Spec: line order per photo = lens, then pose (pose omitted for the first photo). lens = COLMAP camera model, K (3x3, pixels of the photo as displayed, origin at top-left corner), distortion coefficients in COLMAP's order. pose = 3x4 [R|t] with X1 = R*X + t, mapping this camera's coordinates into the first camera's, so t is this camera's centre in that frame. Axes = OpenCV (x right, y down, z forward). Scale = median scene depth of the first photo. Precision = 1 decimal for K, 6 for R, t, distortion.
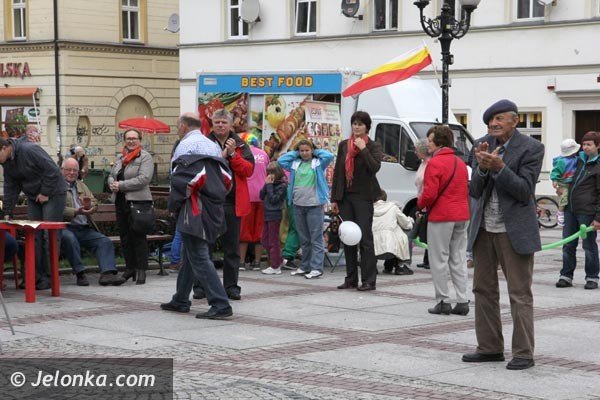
lens RADIAL K [[1331.5, 0, 300.0], [0, 1331.5, 200.0], [0, 0, 1]] dist [0.394083, 0.092956]
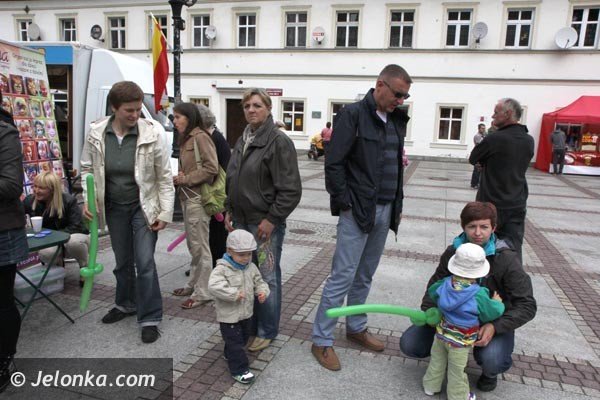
lens RADIAL K [[474.1, 0, 300.0], [0, 474.1, 200.0], [0, 0, 1]] dist [-0.100318, 0.111302]
pose [[0.911730, -0.040780, 0.408760, 0.022770], [-0.013705, 0.991487, 0.129483, -0.011743], [-0.410561, -0.123656, 0.903410, 0.314336]]
